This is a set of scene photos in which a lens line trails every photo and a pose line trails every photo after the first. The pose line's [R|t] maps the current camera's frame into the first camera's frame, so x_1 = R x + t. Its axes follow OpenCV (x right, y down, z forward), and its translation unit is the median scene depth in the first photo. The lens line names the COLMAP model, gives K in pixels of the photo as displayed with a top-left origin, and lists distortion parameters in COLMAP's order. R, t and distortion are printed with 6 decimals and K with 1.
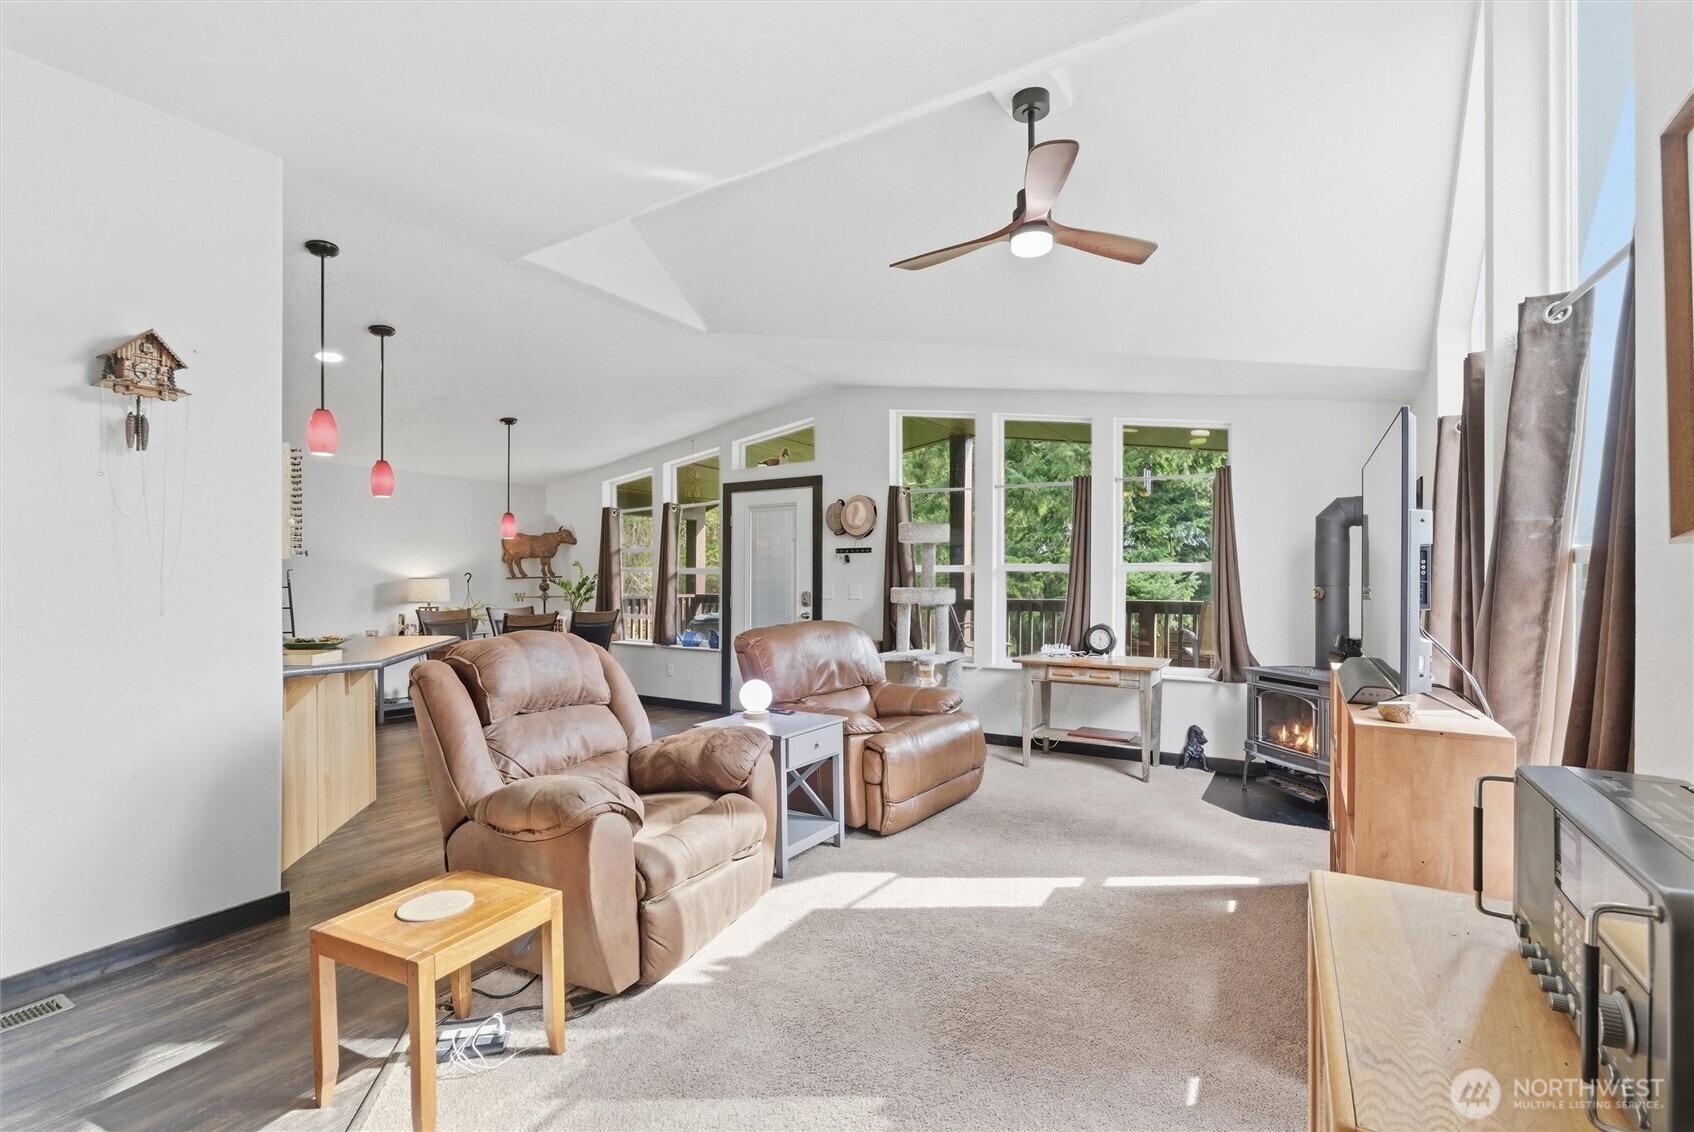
lens RADIAL K [[770.9, 0, 844.7], [0, 770.9, 575.3], [0, 0, 1]] dist [-0.002085, 0.000246]
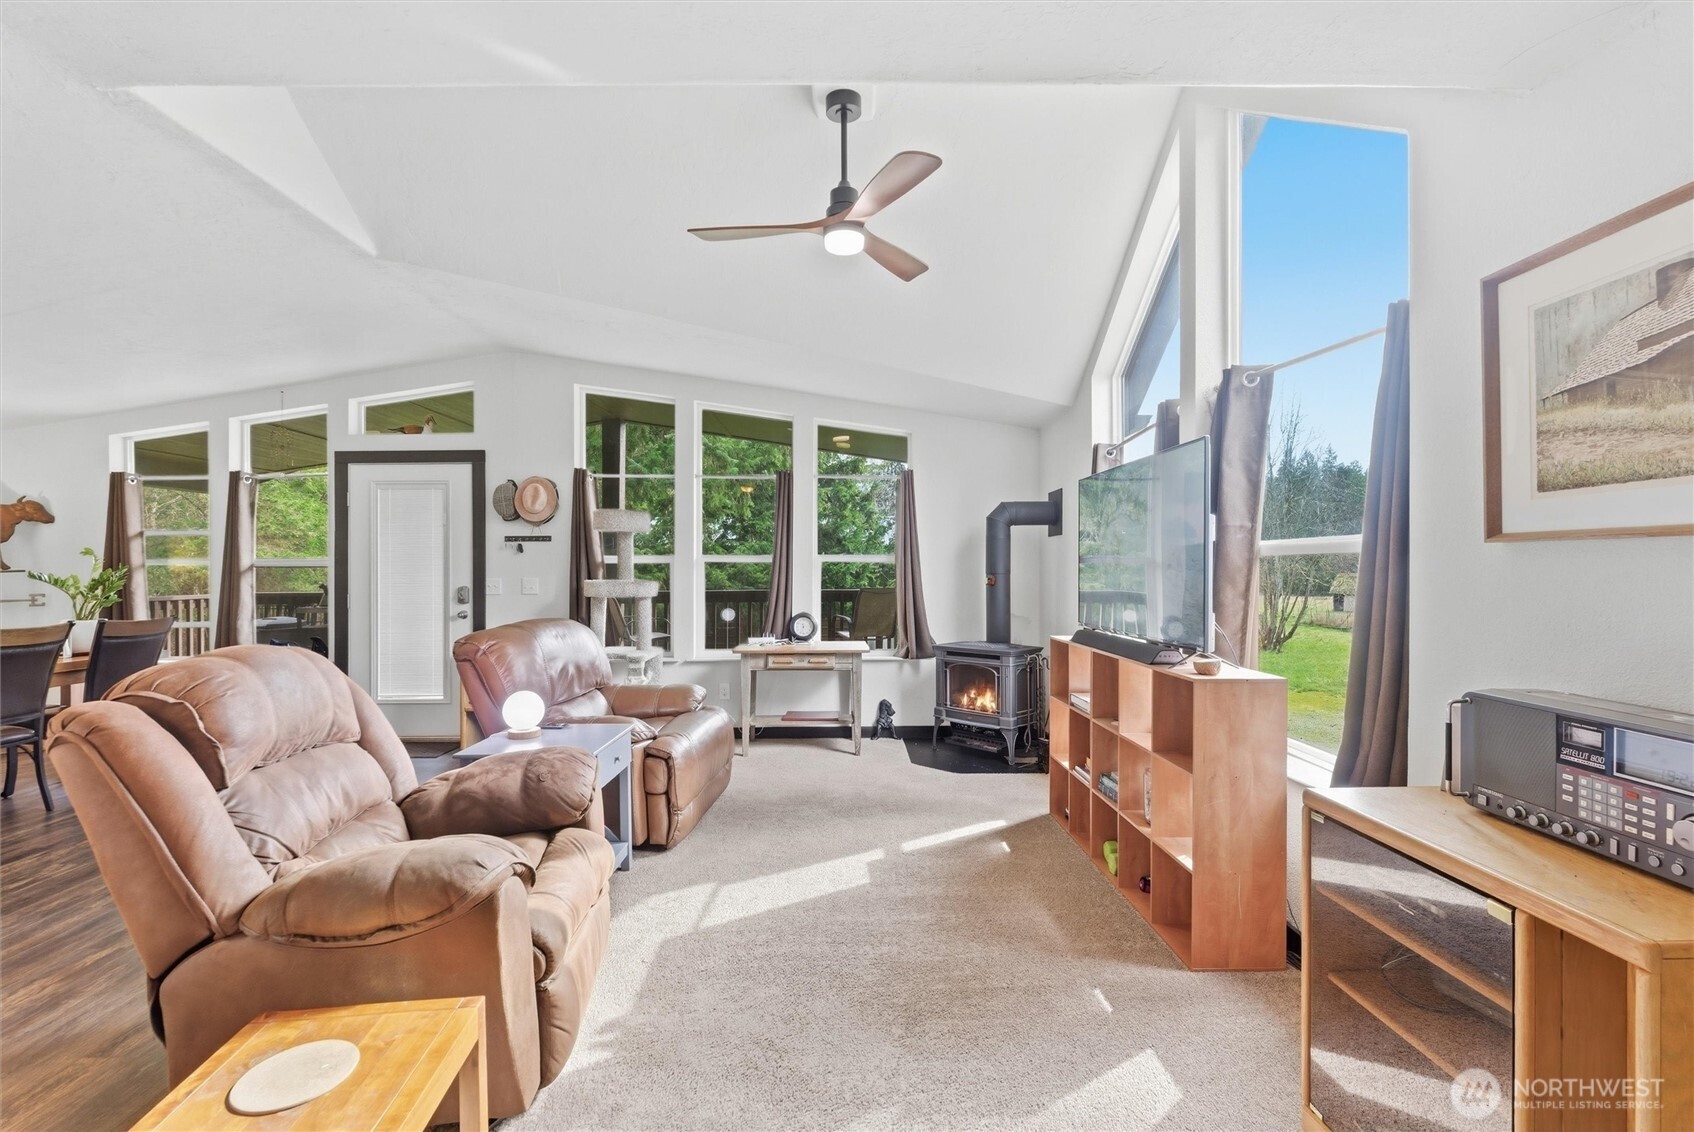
lens RADIAL K [[766.8, 0, 847.5], [0, 766.8, 572.4], [0, 0, 1]] dist [-0.000584, 0.000433]
pose [[0.846728, -0.005925, 0.531992, -0.173212], [0.002808, 0.999974, 0.006667, 0.001614], [-0.532018, -0.004151, 0.846723, 0.075806]]
